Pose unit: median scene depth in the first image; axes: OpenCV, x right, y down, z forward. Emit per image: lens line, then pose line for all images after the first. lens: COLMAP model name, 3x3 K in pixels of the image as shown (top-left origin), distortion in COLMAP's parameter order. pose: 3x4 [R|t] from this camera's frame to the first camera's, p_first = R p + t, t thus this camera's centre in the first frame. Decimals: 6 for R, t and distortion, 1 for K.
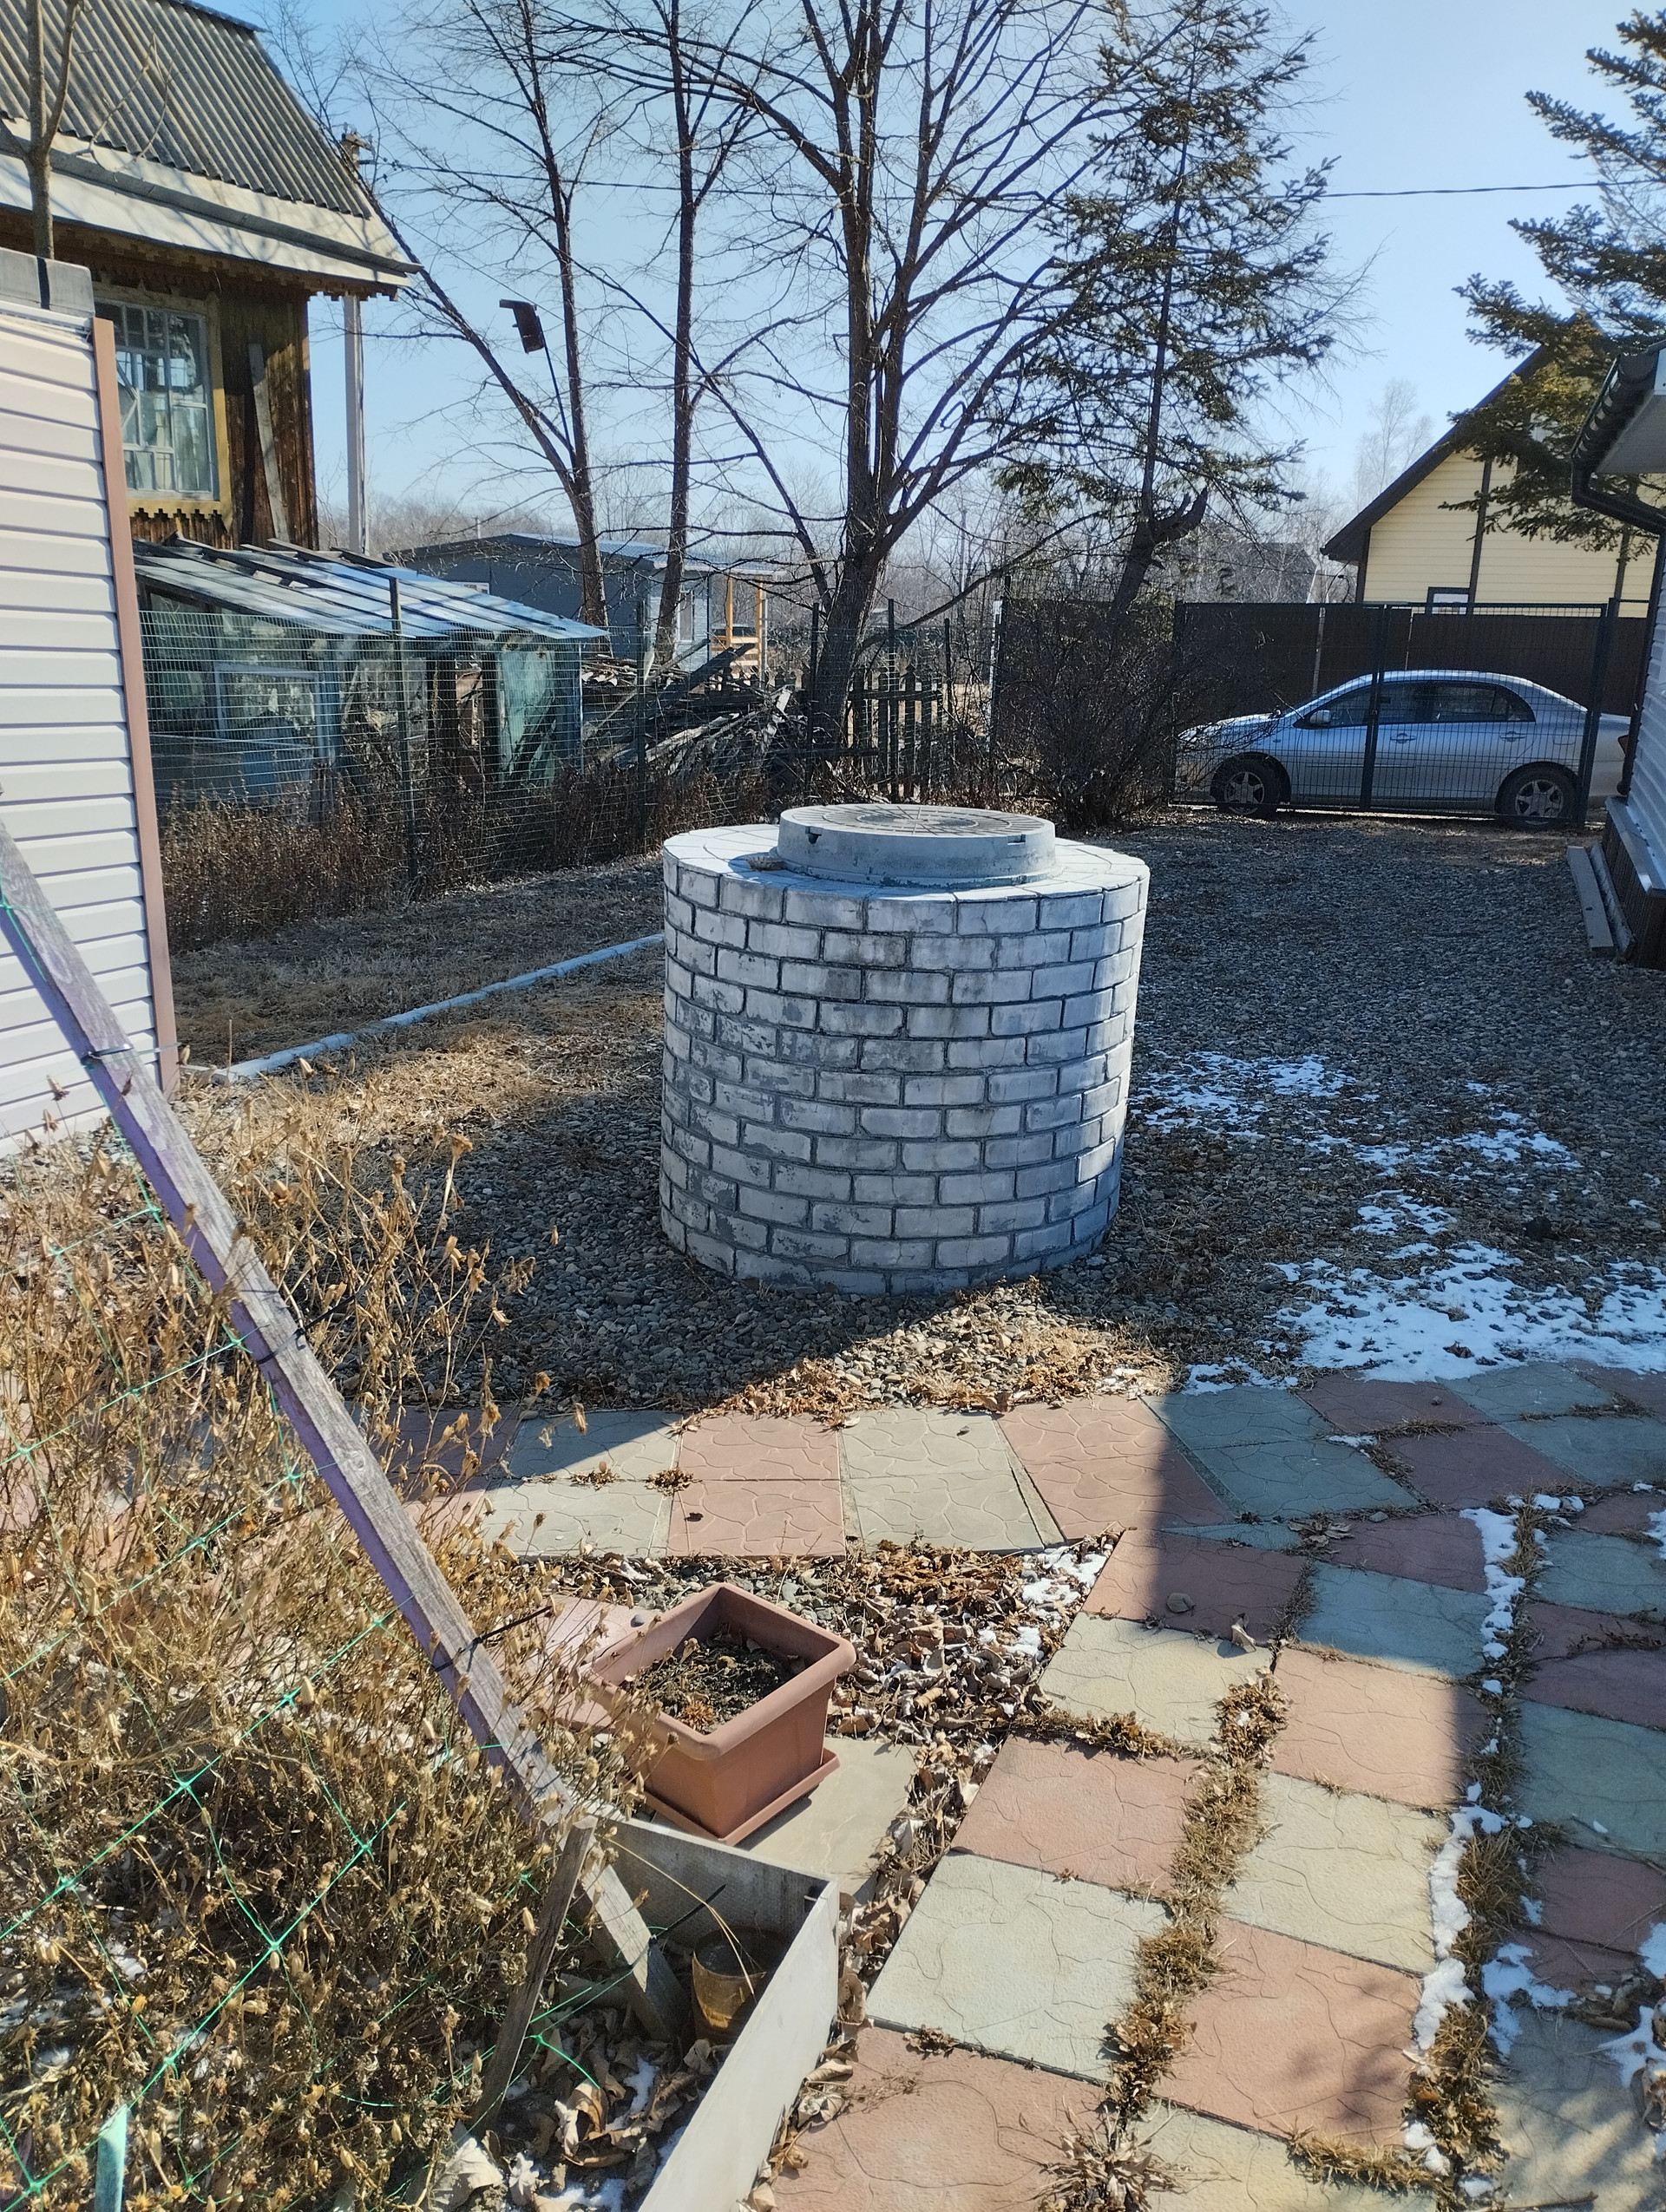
lens RADIAL K [[1838.6, 0, 841.4], [0, 1838.6, 1100.6], [0, 0, 1]] dist [0.070549, -0.020461]
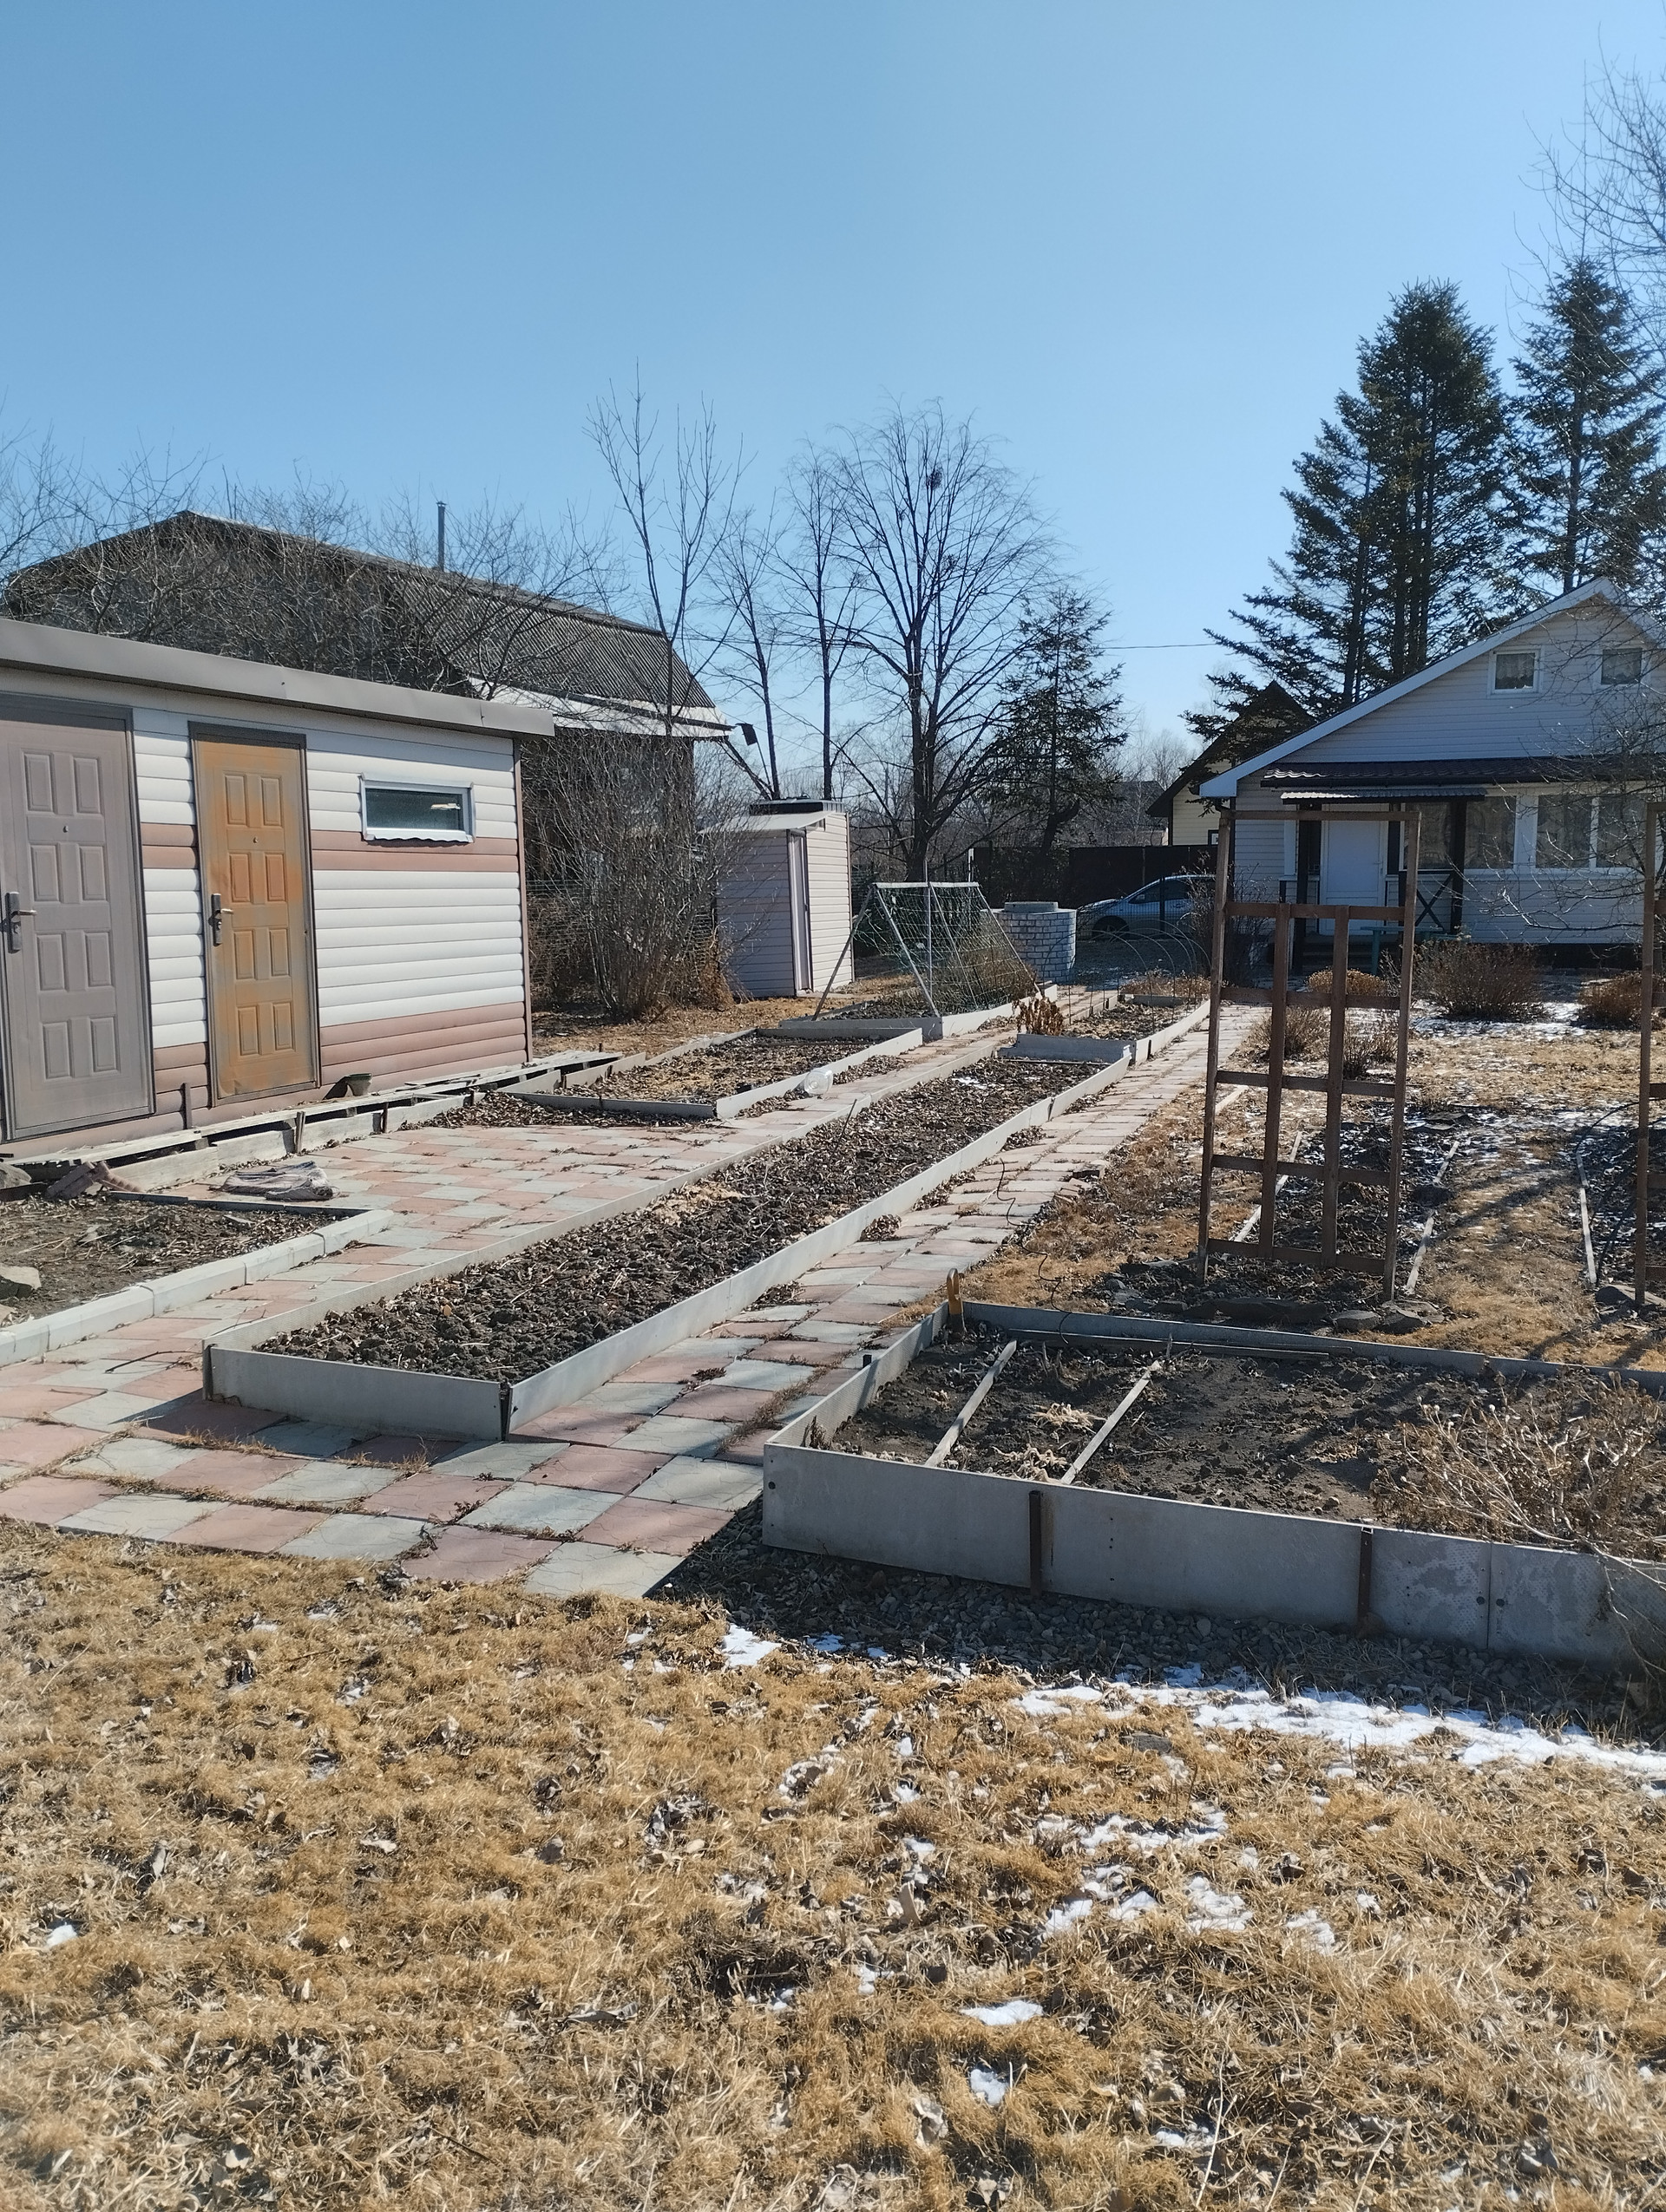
lens RADIAL K [[1838.6, 0, 823.7], [0, 1838.6, 1102.0], [0, 0, 1]] dist [0.070549, -0.020461]
pose [[0.997786, -0.050356, 0.043436, -0.219251], [0.055279, 0.991137, -0.120797, 0.275188], [-0.036968, 0.122931, 0.991726, -1.117707]]
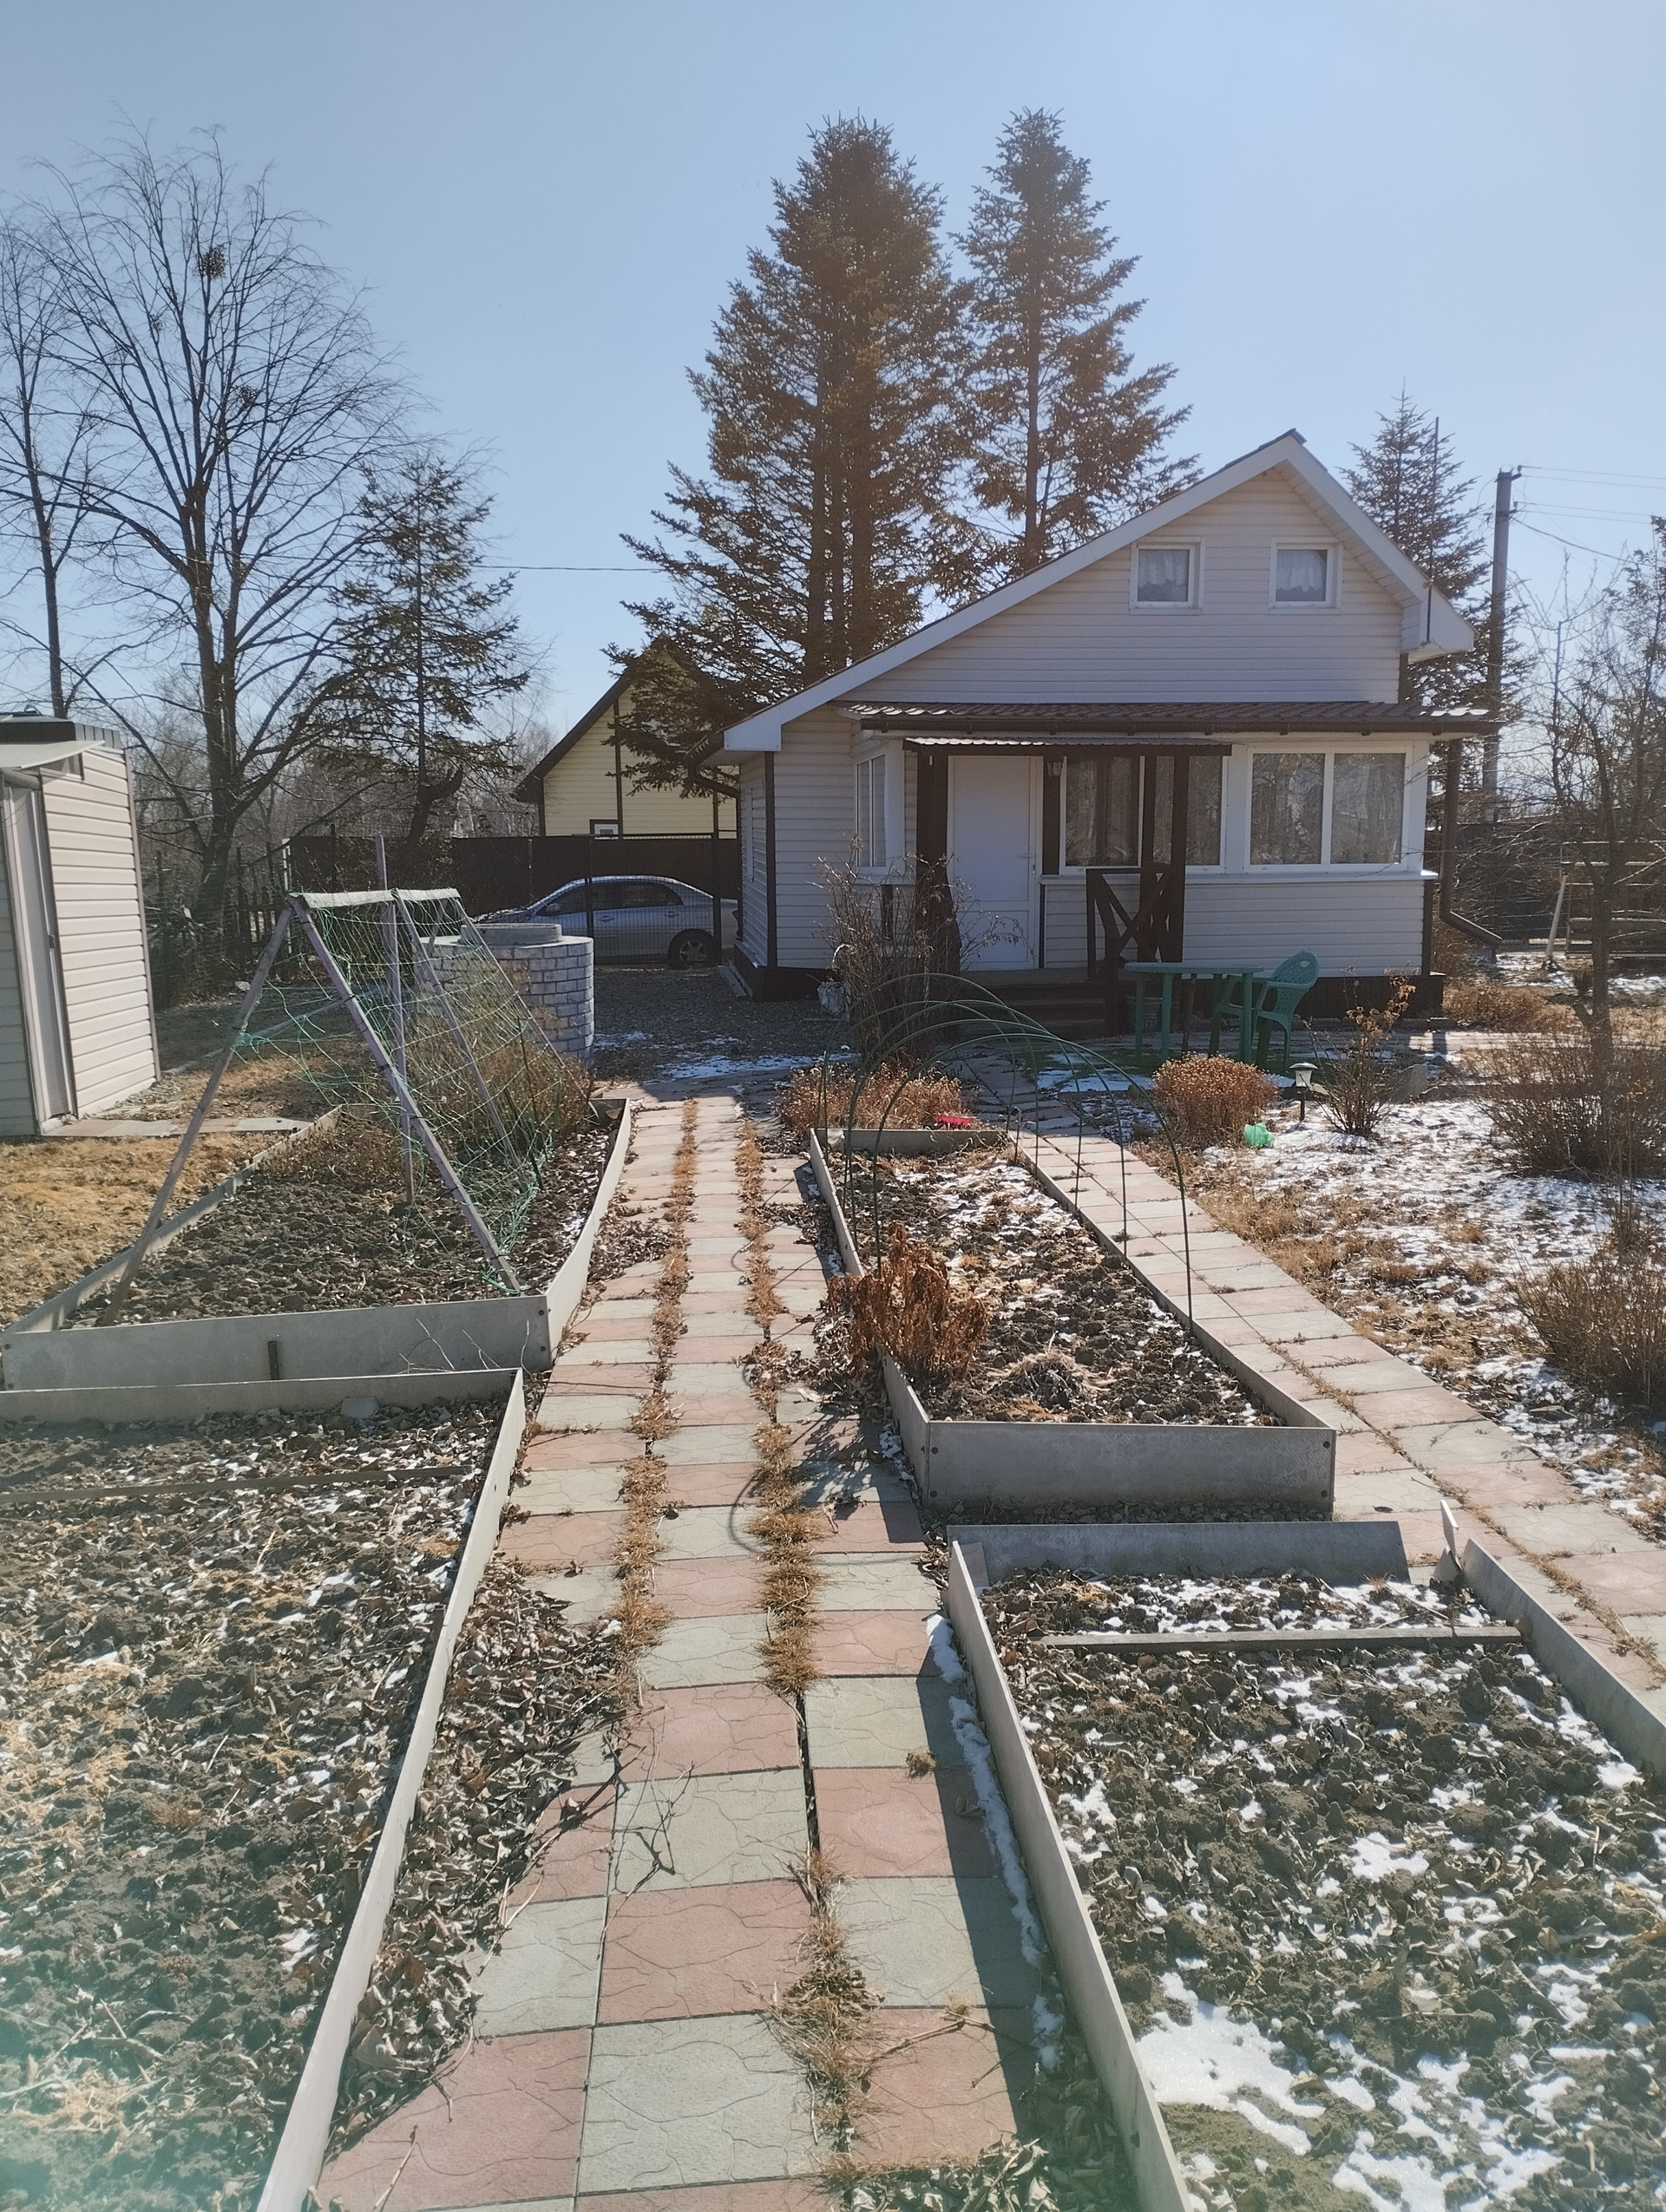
lens RADIAL K [[1838.6, 0, 830.1], [0, 1838.6, 1113.8], [0, 0, 1]] dist [0.070549, -0.020461]
pose [[0.901823, -0.101386, 0.420044, -0.199396], [0.146275, 0.986322, -0.075980, 0.113774], [-0.406595, 0.129962, 0.904318, -0.465774]]
